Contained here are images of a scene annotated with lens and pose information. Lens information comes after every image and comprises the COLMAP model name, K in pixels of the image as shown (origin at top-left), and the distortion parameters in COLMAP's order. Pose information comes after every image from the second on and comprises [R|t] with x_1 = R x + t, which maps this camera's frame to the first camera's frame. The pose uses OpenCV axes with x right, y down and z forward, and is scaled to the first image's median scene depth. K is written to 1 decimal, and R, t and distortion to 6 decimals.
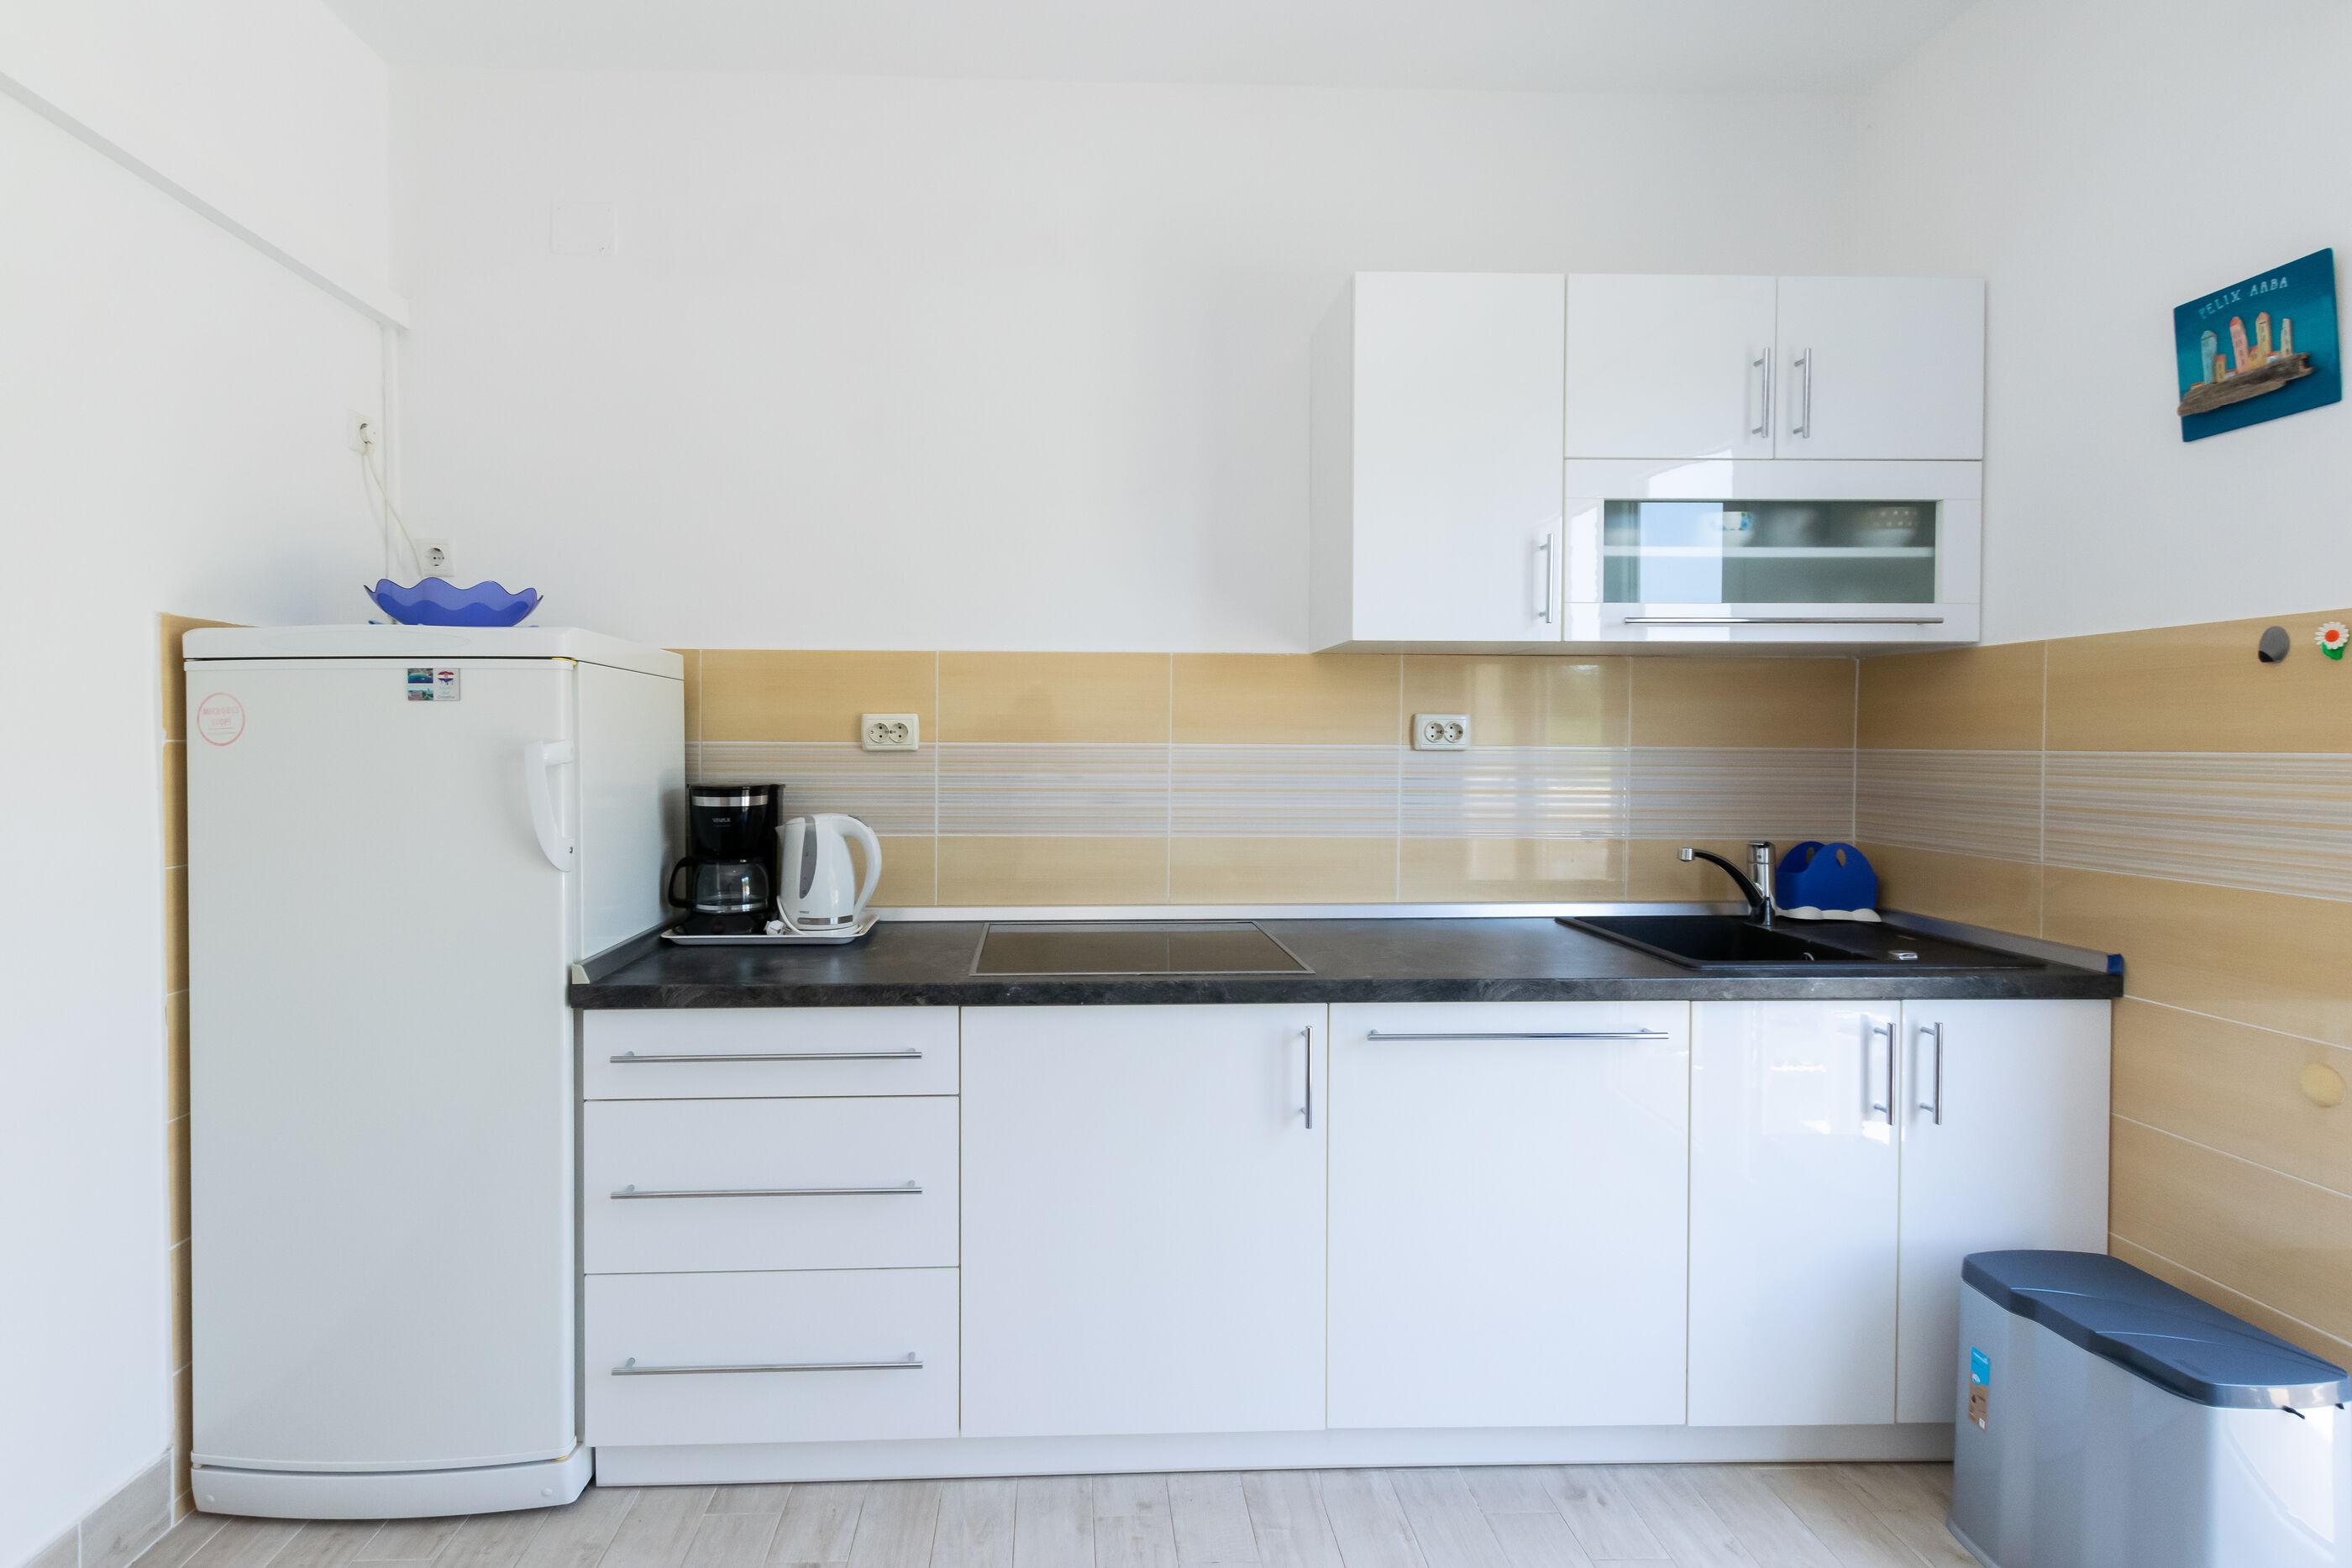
lens RADIAL K [[1109.6, 0, 1137.6], [0, 1109.6, 767.2], [0, 0, 1]] dist [0.001533, -0.000249]
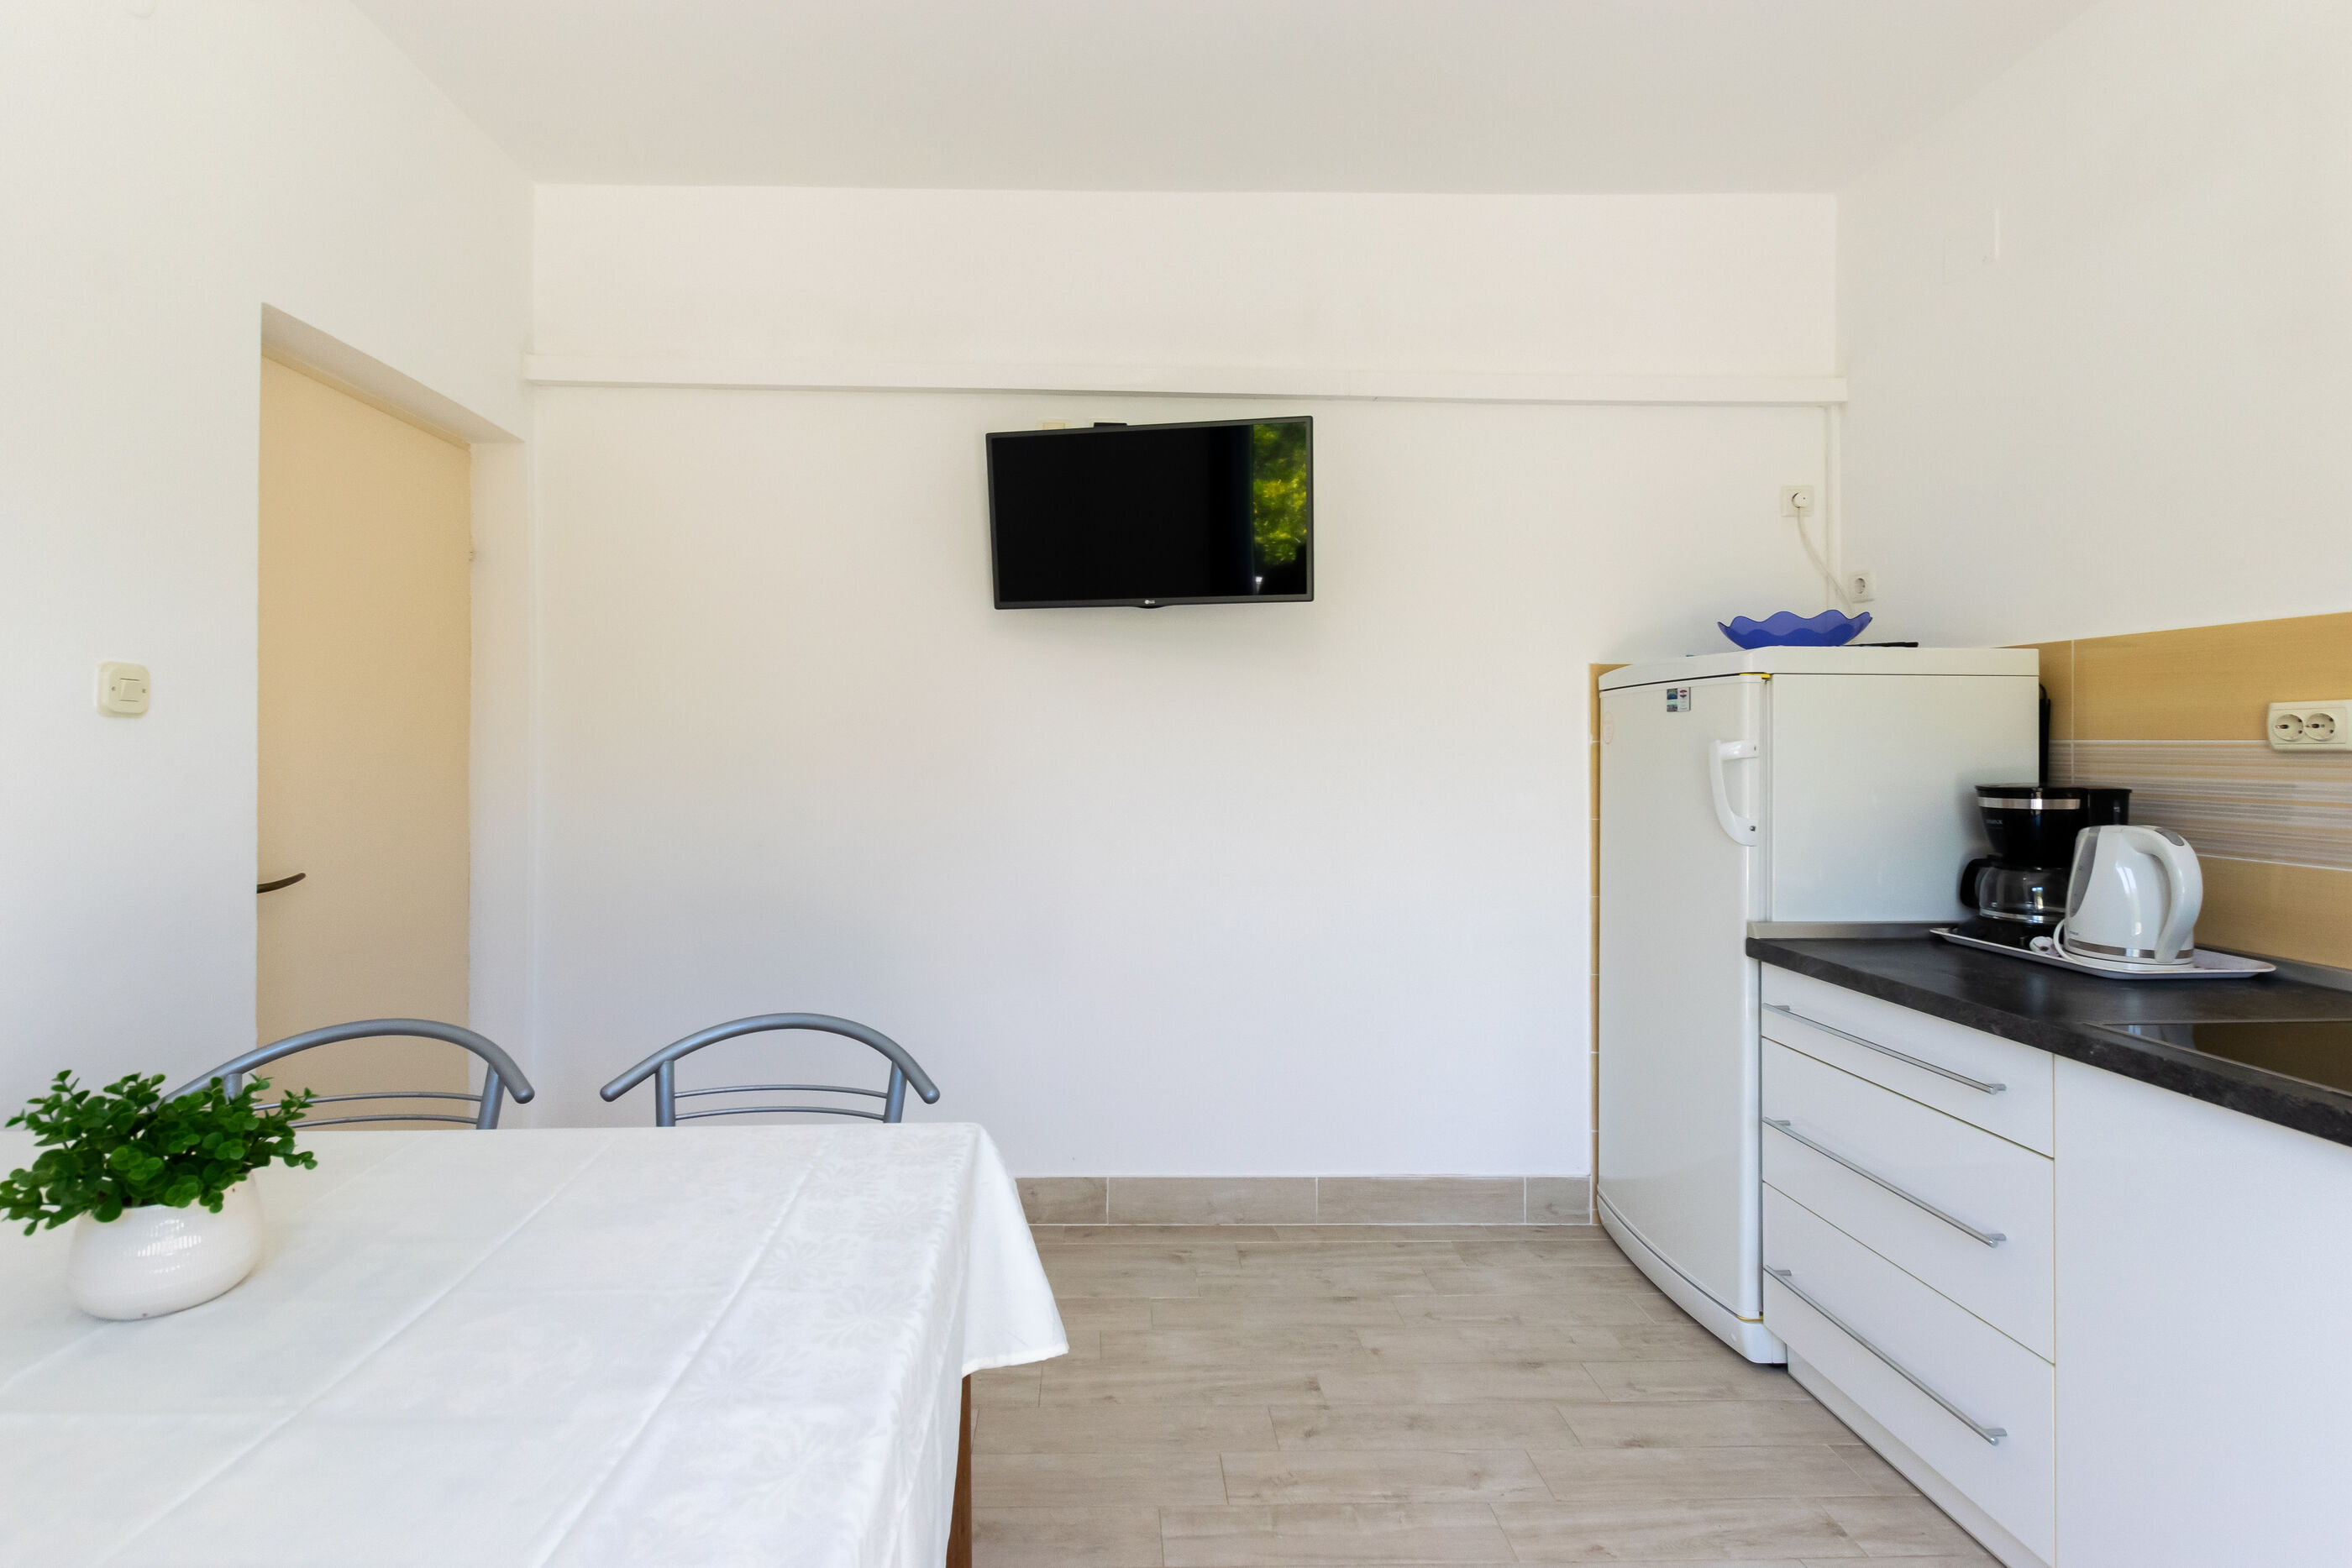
lens RADIAL K [[1055.7, 0, 1136.9], [0, 1055.7, 751.6], [0, 0, 1]] dist [0.000641, -0.000758]
pose [[0.008053, 0.005576, -0.999952, 0.528669], [-0.021656, 0.999751, 0.005400, -0.001766], [0.999733, 0.021611, 0.008172, 0.243845]]
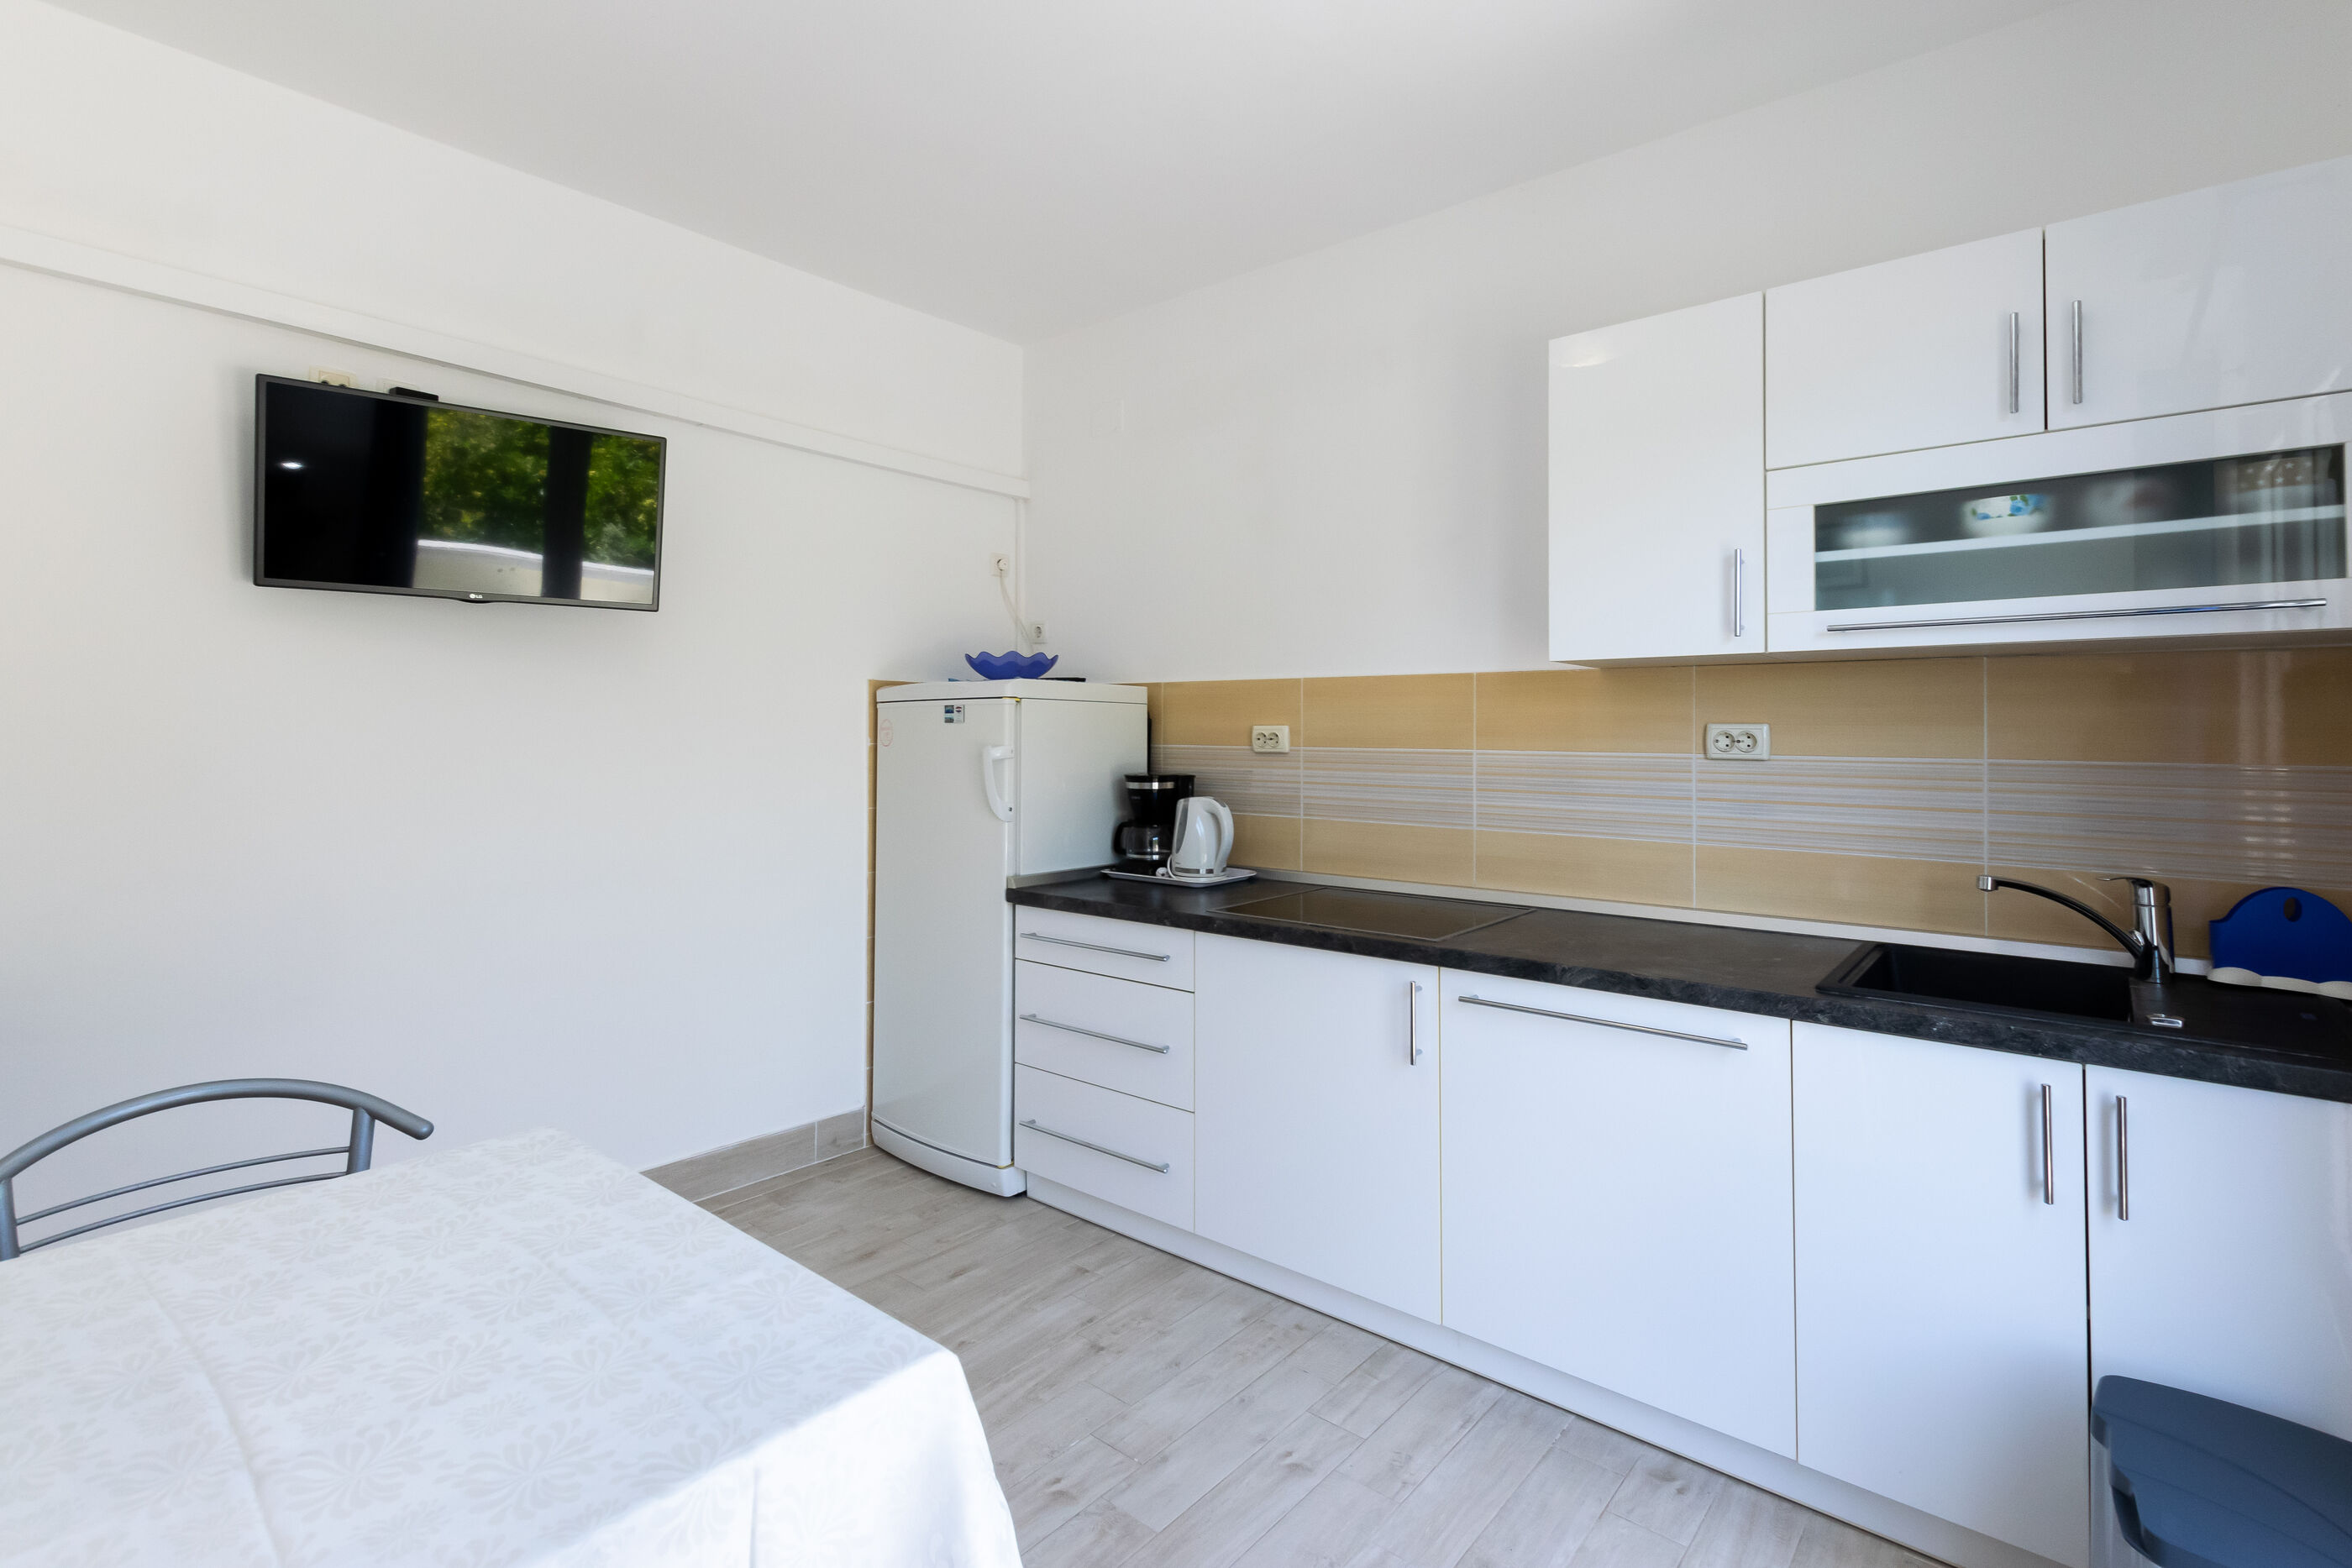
lens RADIAL K [[1076.8, 0, 1189.6], [0, 1076.8, 723.4], [0, 0, 1]] dist [-0.000952, -0.000665]
pose [[0.760029, -0.004102, -0.649876, 0.627874], [-0.020022, 0.999358, -0.029724, -0.010955], [0.649581, 0.035603, 0.759458, -0.070544]]
